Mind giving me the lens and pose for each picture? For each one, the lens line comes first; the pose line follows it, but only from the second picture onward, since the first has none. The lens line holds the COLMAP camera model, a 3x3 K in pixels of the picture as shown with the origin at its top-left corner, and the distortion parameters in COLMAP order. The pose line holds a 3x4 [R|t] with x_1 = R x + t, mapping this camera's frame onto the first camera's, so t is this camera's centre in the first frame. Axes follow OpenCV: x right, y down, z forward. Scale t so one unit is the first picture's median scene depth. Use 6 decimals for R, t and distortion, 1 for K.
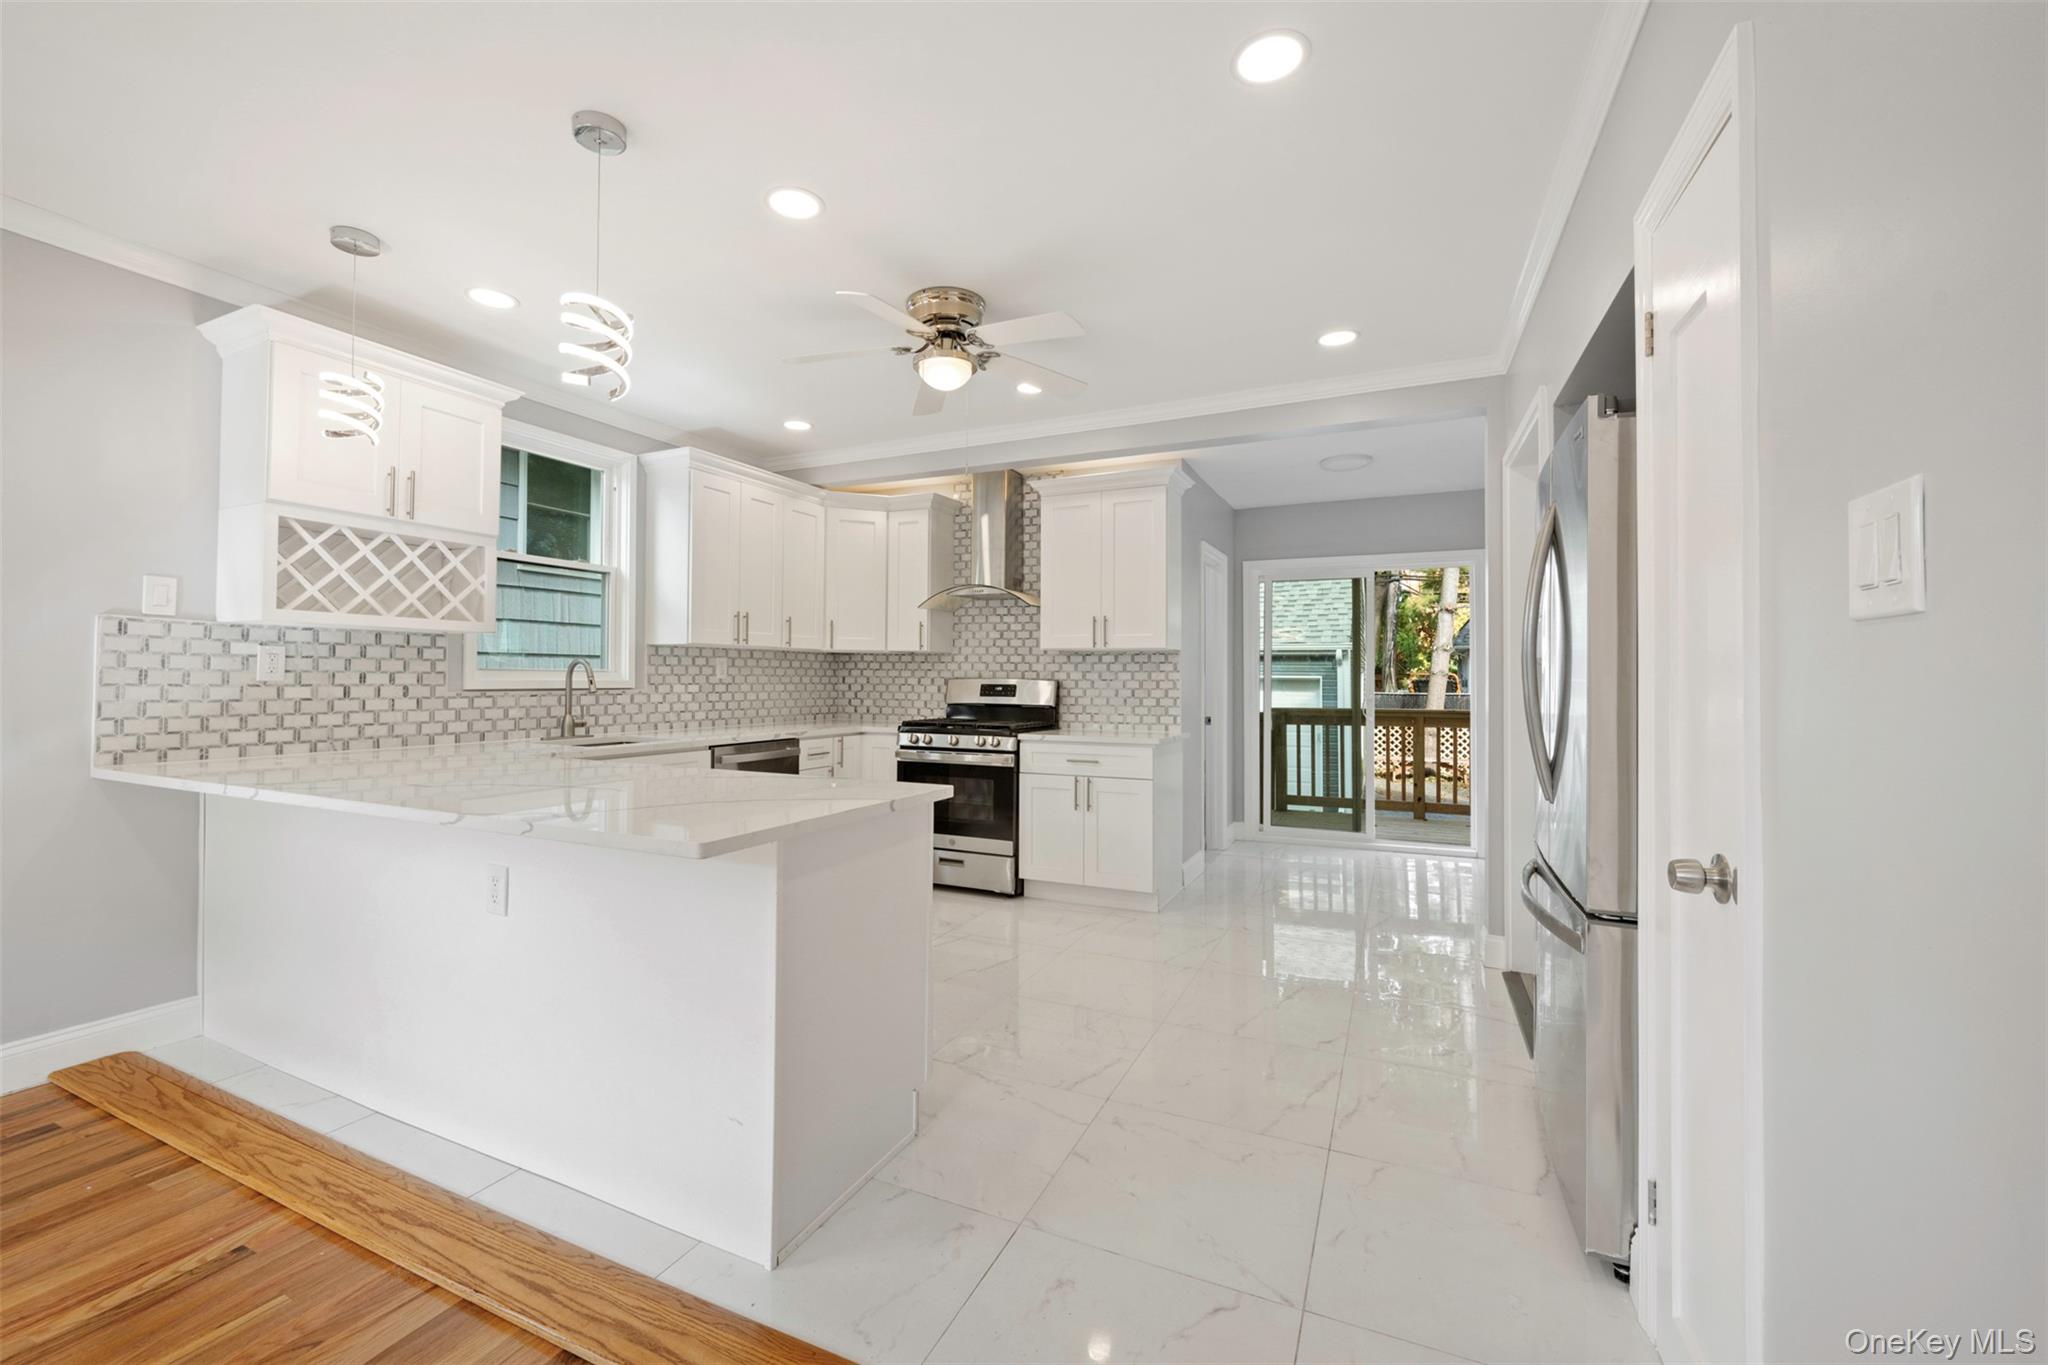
lens RADIAL K [[828.0, 0, 1008.3], [0, 828.0, 678.4], [0, 0, 1]] dist [0.029034, -0.000431]
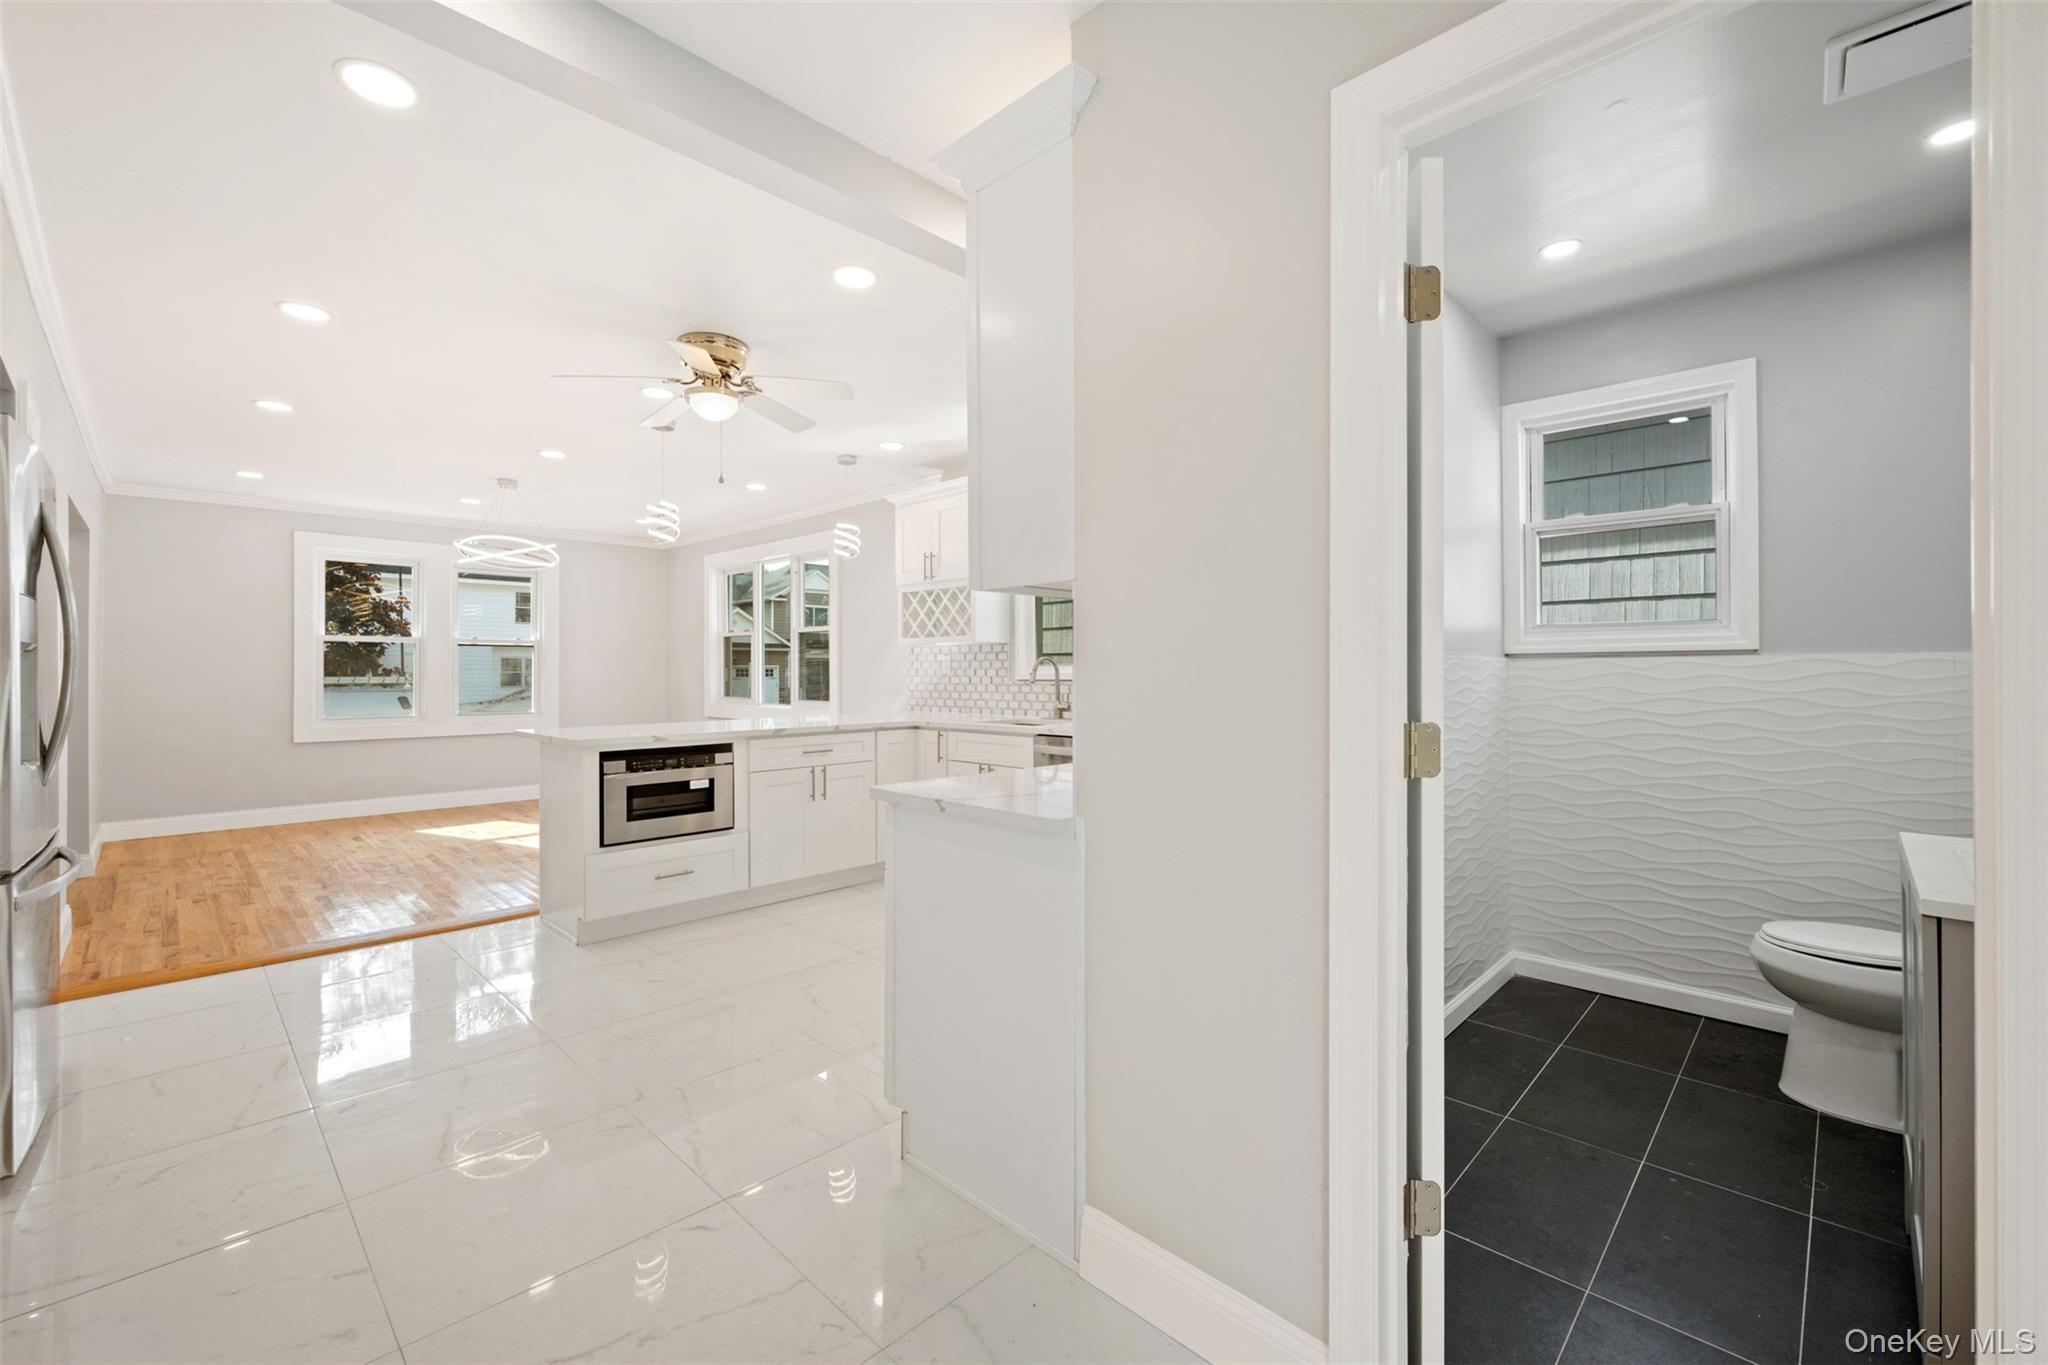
lens RADIAL K [[828.0, 0, 985.1], [0, 828.0, 668.2], [0, 0, 1]] dist [0.029034, -0.000431]
pose [[-0.335339, -0.008030, -0.942063, 0.542682], [0.004843, 0.999936, -0.010247, 0.005863], [0.942085, -0.007999, -0.335278, 1.063979]]
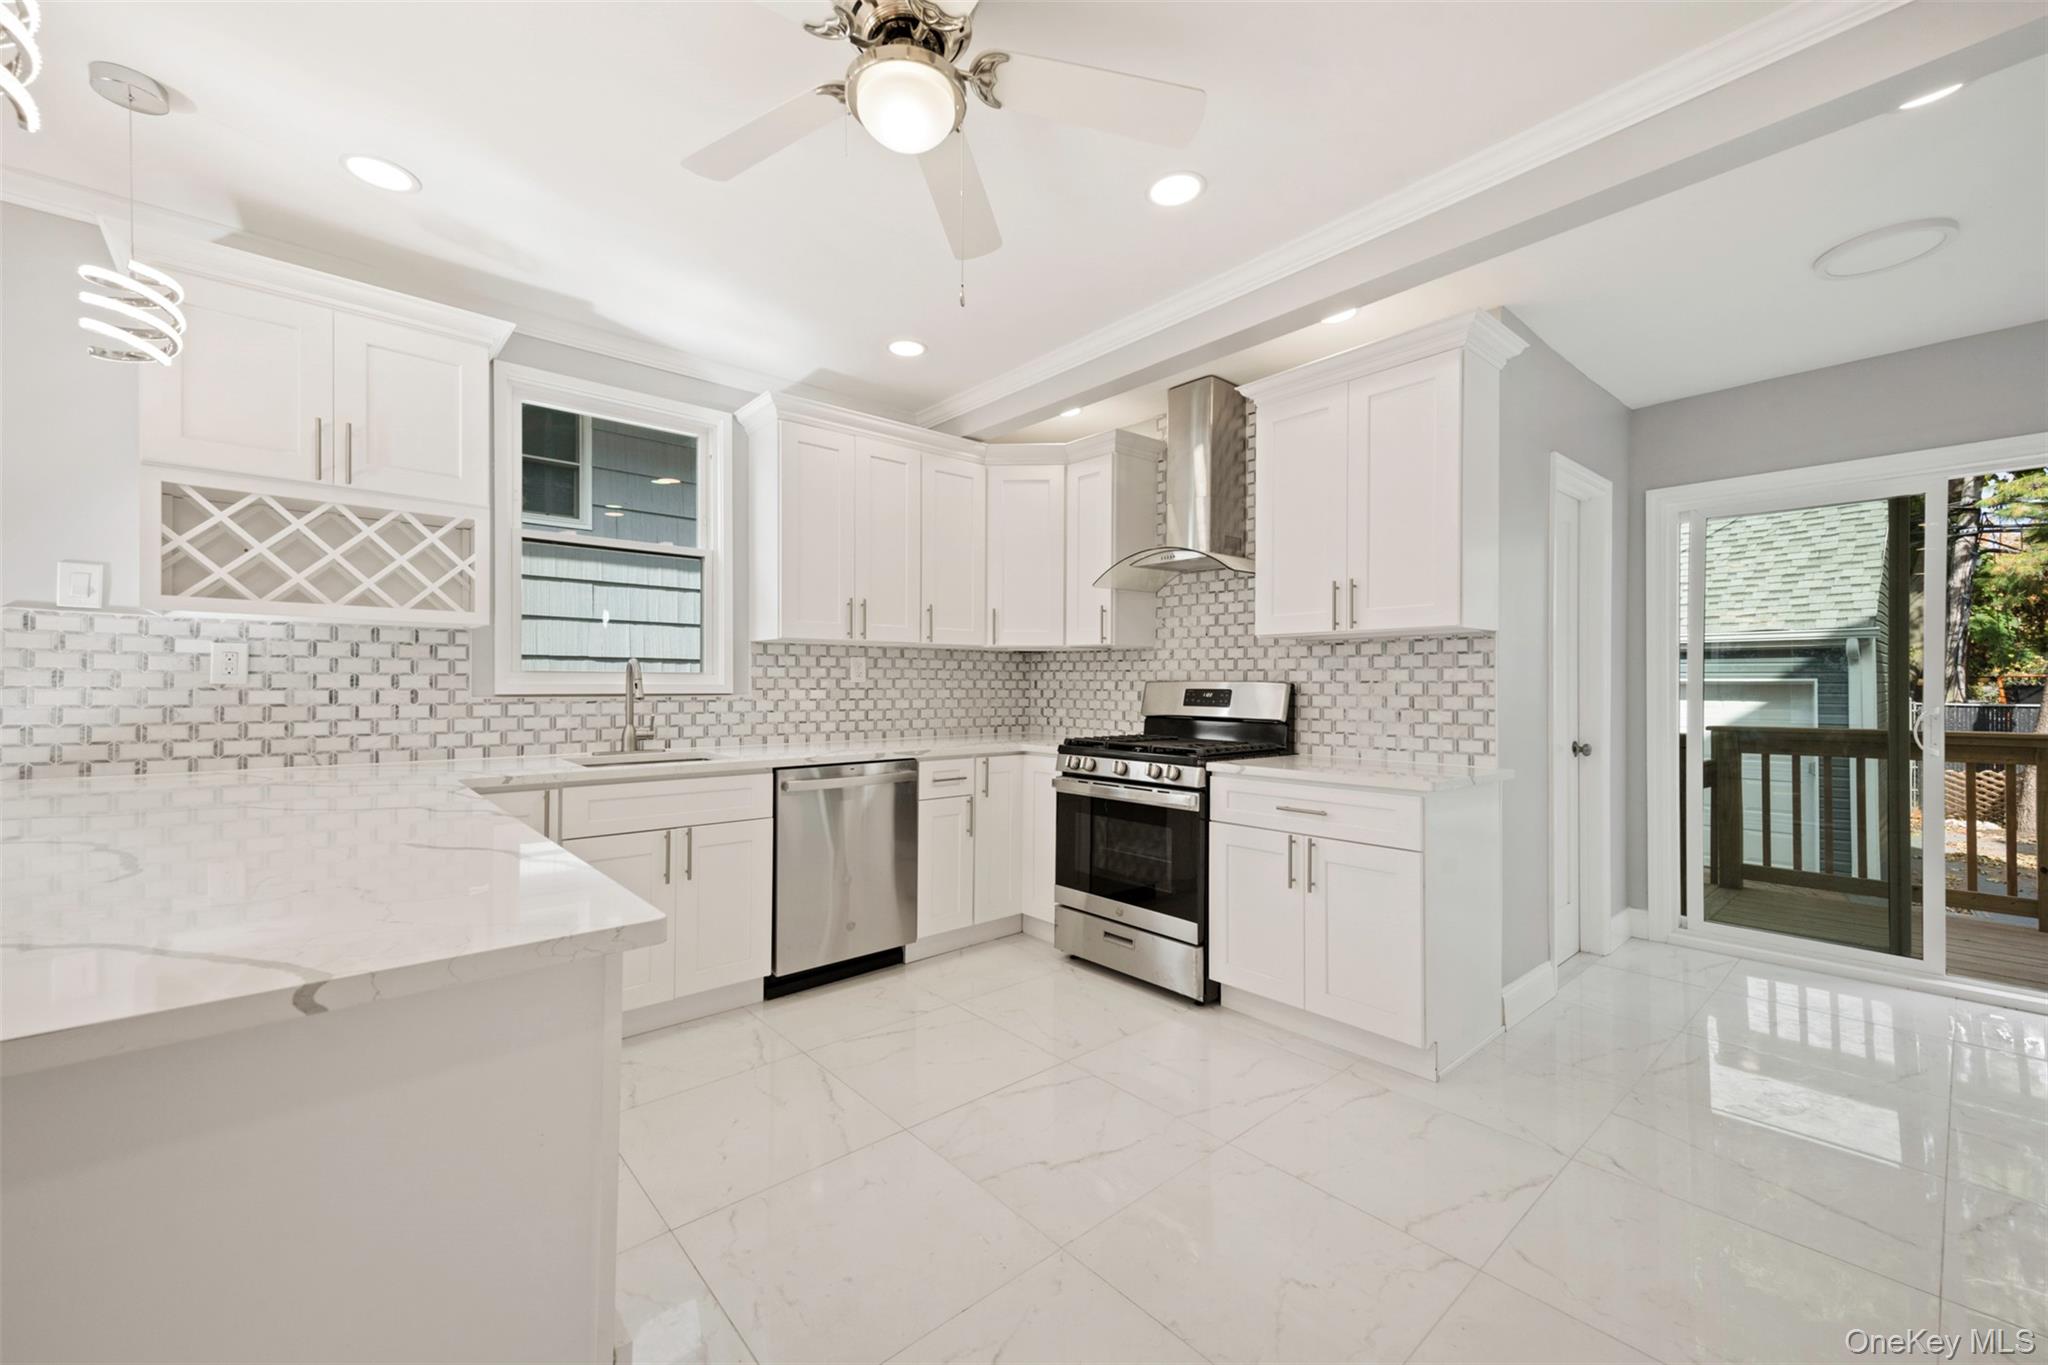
lens RADIAL K [[828.0, 0, 1011.0], [0, 828.0, 690.5], [0, 0, 1]] dist [0.029034, -0.000431]
pose [[0.920842, -0.001565, -0.389933, 0.123756], [0.003342, 0.999987, 0.003880, 0.005651], [0.389922, -0.004877, 0.920835, 0.316800]]
